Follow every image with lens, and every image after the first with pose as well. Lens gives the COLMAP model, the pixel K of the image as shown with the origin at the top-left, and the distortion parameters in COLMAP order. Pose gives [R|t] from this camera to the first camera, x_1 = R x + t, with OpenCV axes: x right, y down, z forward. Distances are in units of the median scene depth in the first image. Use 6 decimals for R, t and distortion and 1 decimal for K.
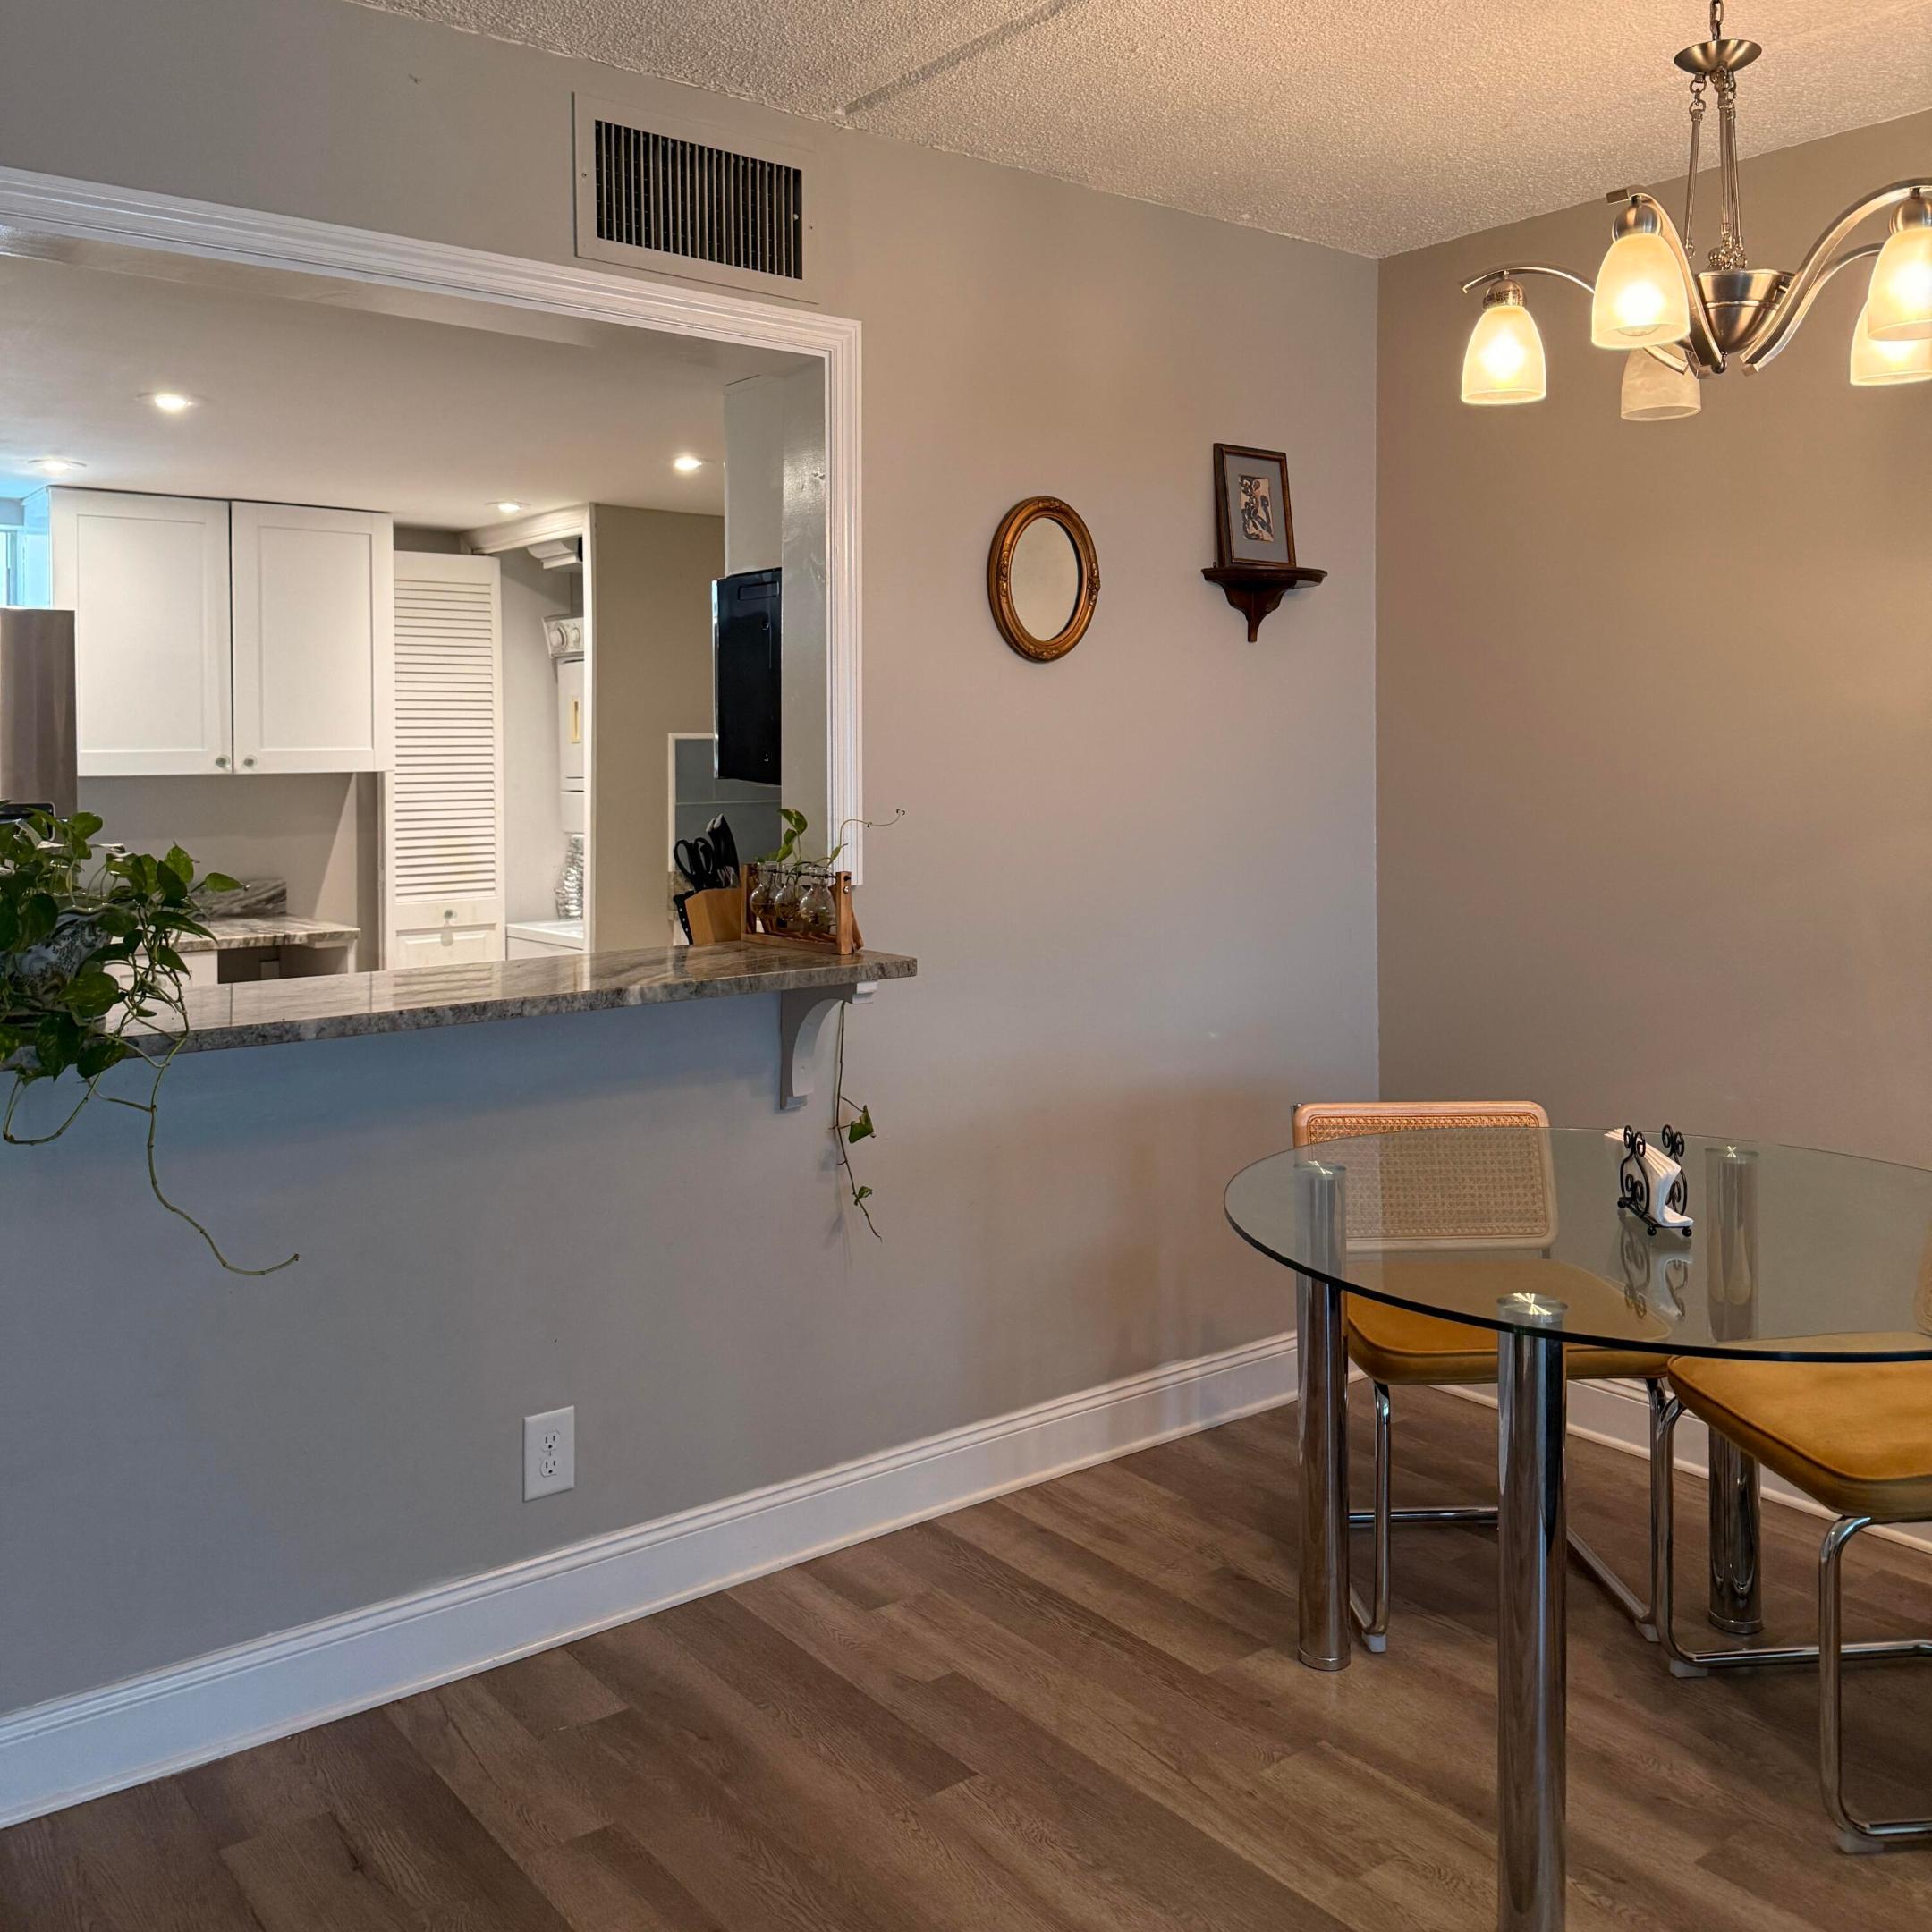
lens RADIAL K [[1828.2, 0, 963.9], [0, 1828.2, 759.2], [0, 0, 1]] dist [0.015867, -0.020963]
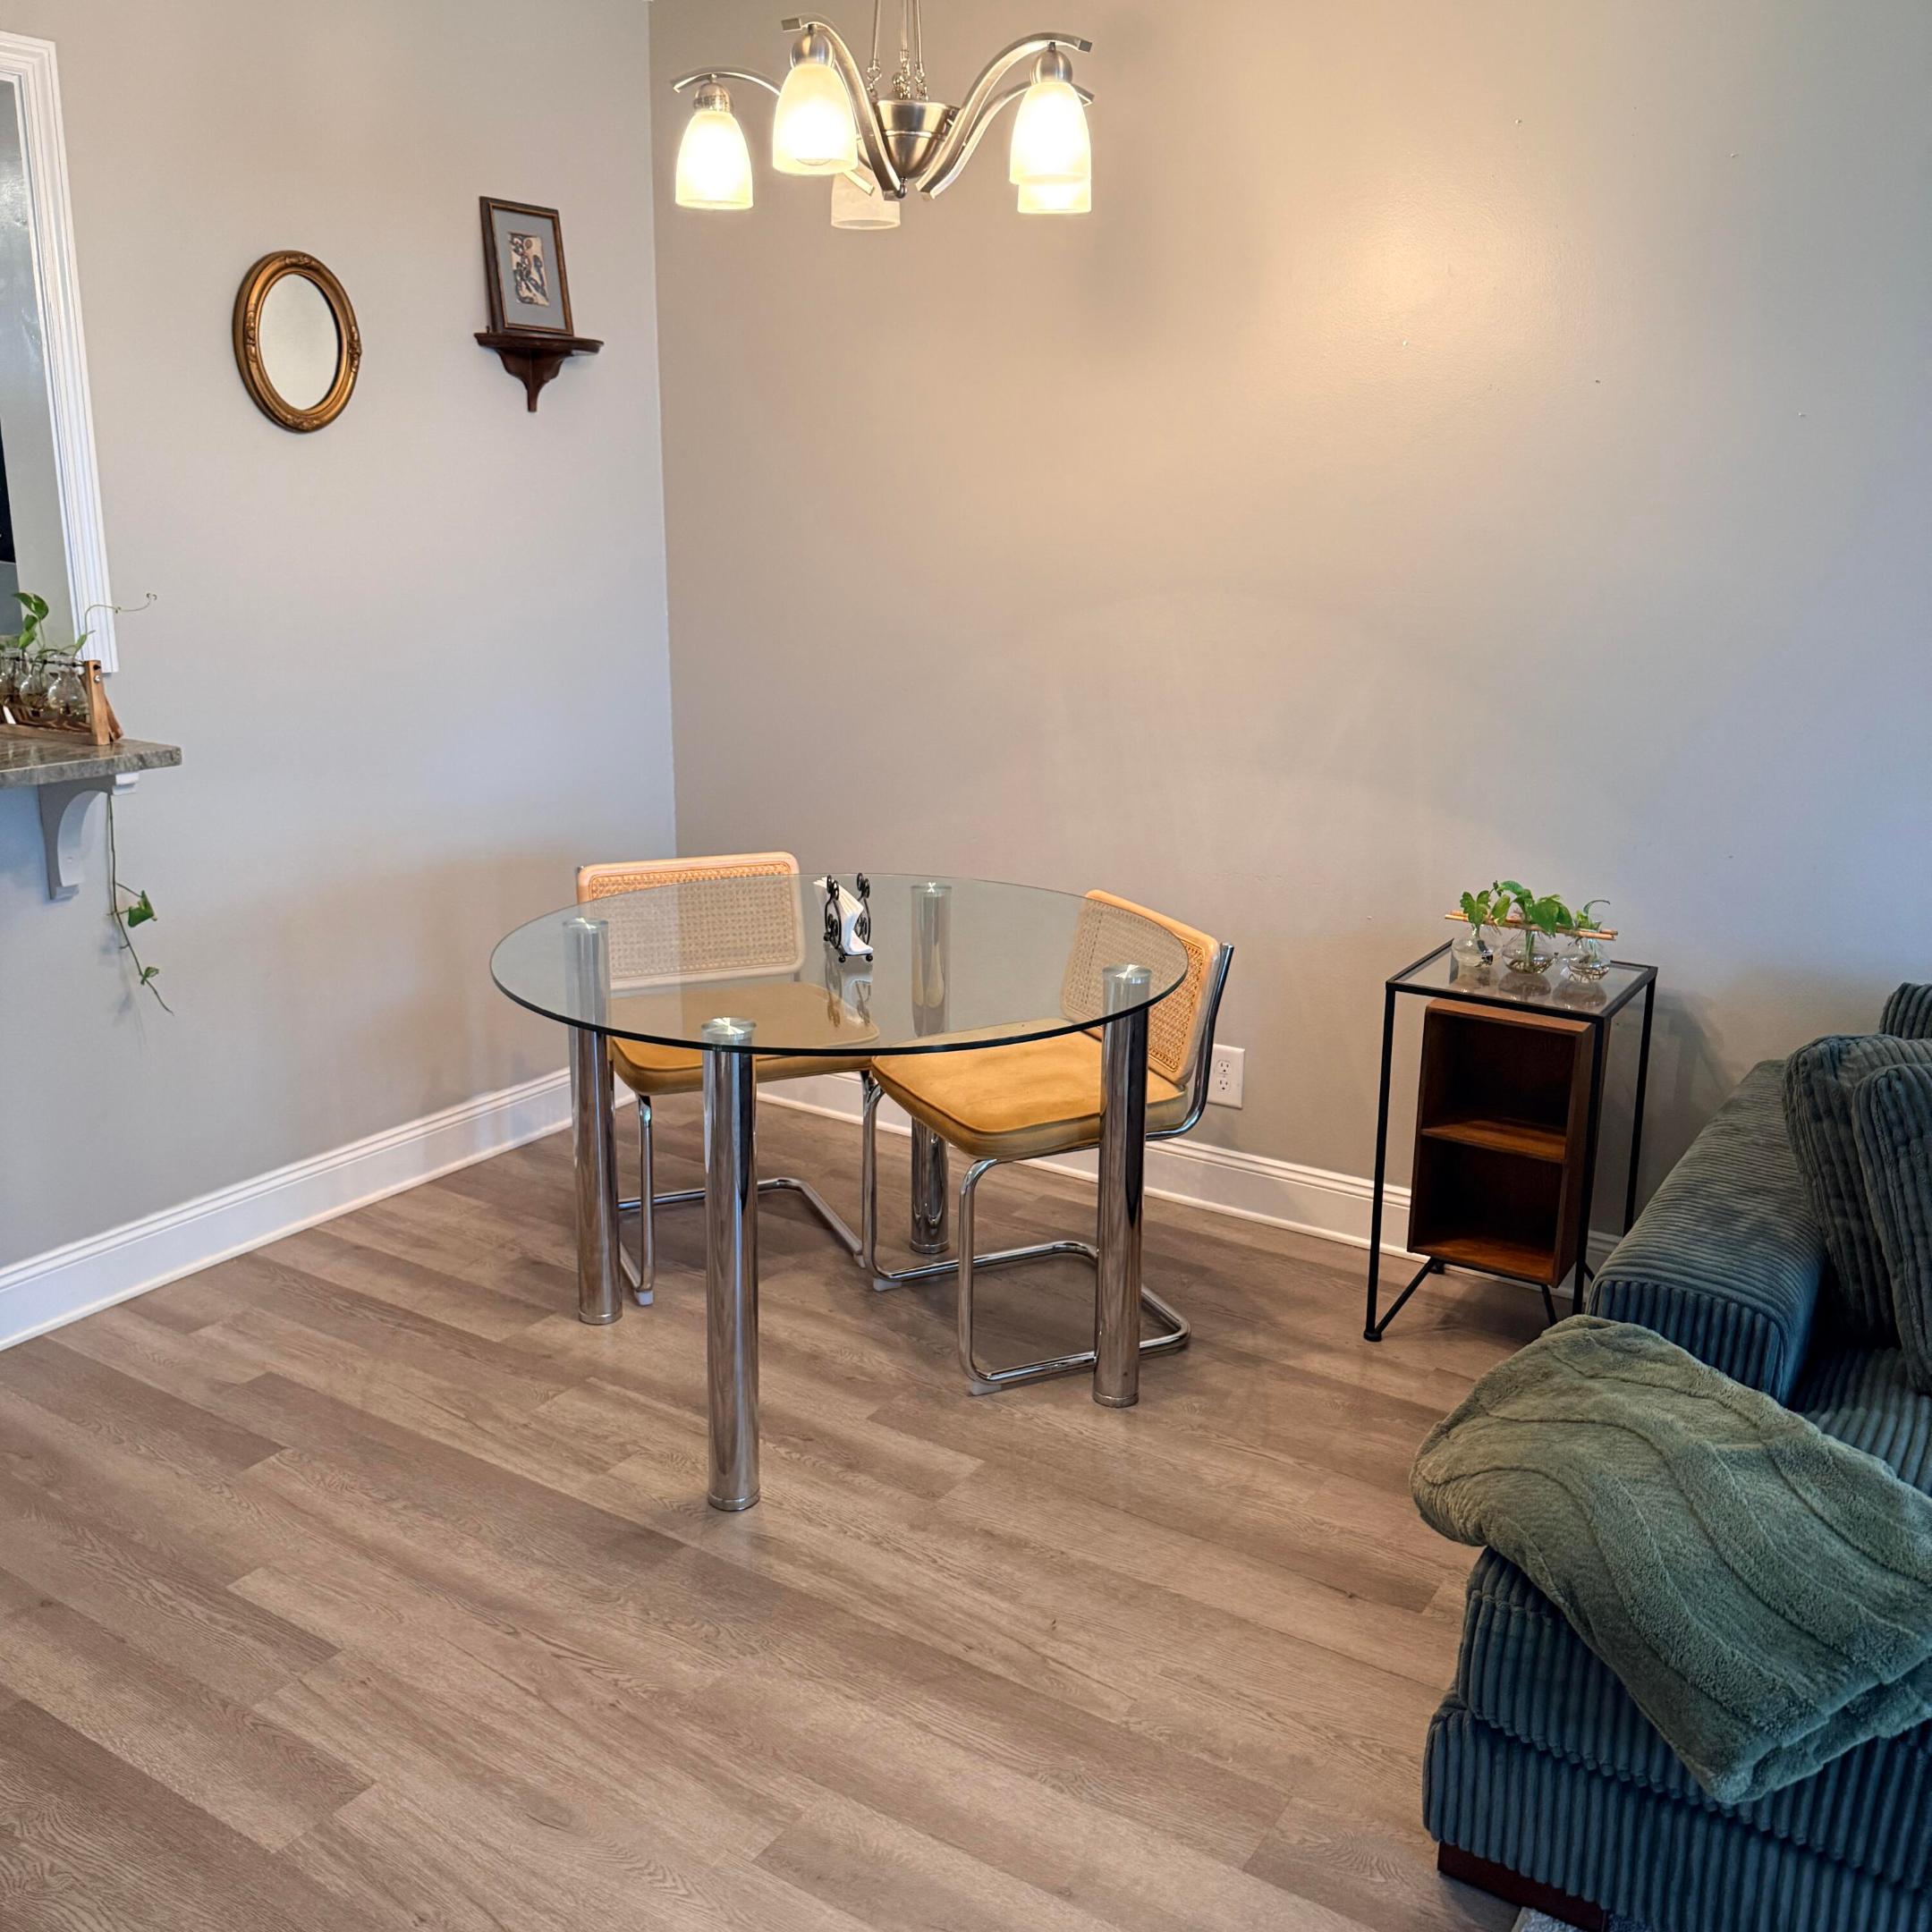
lens RADIAL K [[1784.1, 0, 954.5], [0, 1784.1, 976.8], [0, 0, 1]] dist [0.171649, -0.358224]
pose [[0.945601, -0.072067, 0.317247, 0.056642], [-0.013205, 0.965850, 0.258764, -0.037981], [-0.325061, -0.248876, 0.912357, -0.109120]]
